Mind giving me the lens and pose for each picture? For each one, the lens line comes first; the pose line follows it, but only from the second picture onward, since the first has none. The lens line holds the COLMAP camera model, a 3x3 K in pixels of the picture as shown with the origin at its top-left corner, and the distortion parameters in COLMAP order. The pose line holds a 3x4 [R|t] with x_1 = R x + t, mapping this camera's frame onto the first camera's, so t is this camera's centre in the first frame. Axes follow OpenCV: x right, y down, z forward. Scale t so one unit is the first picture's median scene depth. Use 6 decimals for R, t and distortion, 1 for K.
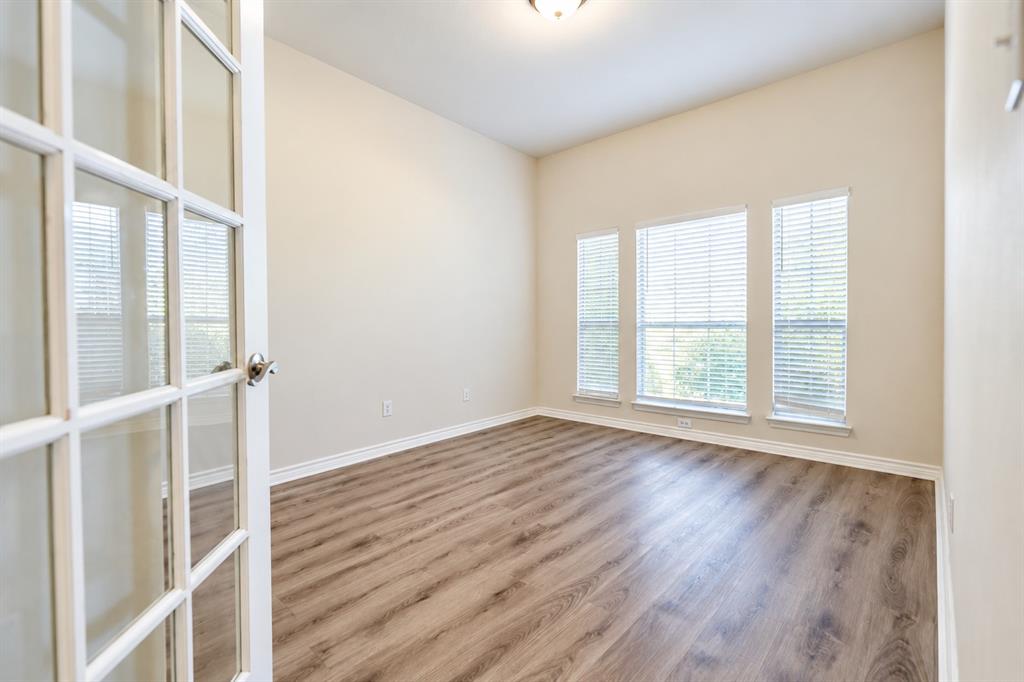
lens RADIAL K [[417.7, 0, 510.8], [0, 417.7, 332.8], [0, 0, 1]] dist [0.000507, 0.000238]
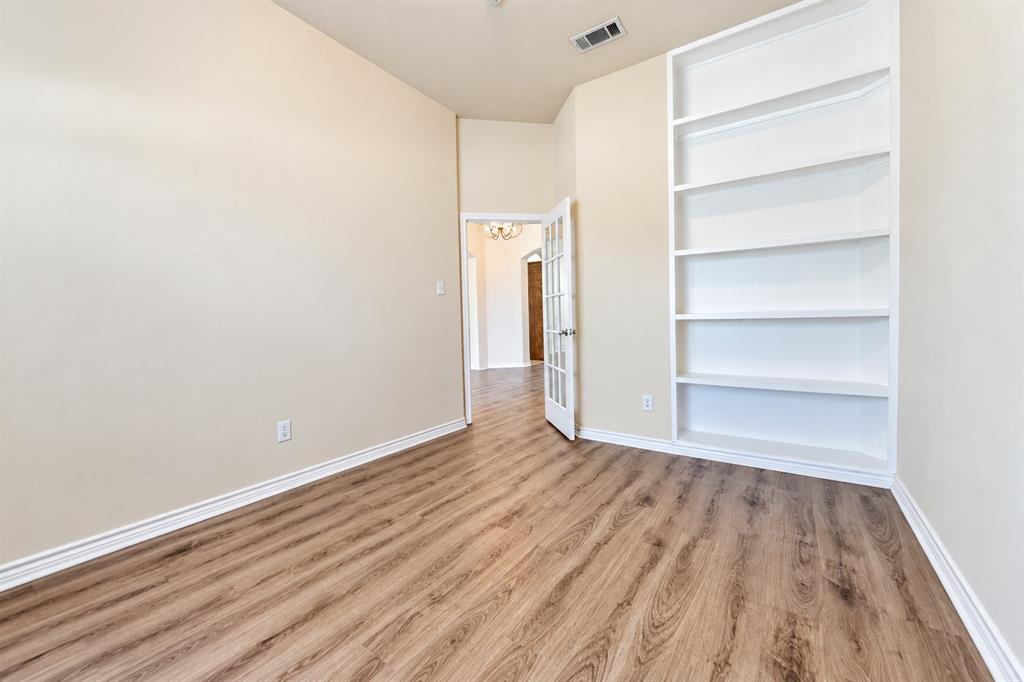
lens RADIAL K [[417.7, 0, 510.8], [0, 417.7, 332.8], [0, 0, 1]] dist [0.000507, 0.000238]
pose [[-0.992235, 0.045298, -0.115832, 0.145584], [0.039748, 0.997969, 0.049778, -0.063104], [0.117851, 0.044787, -0.992021, 1.918009]]
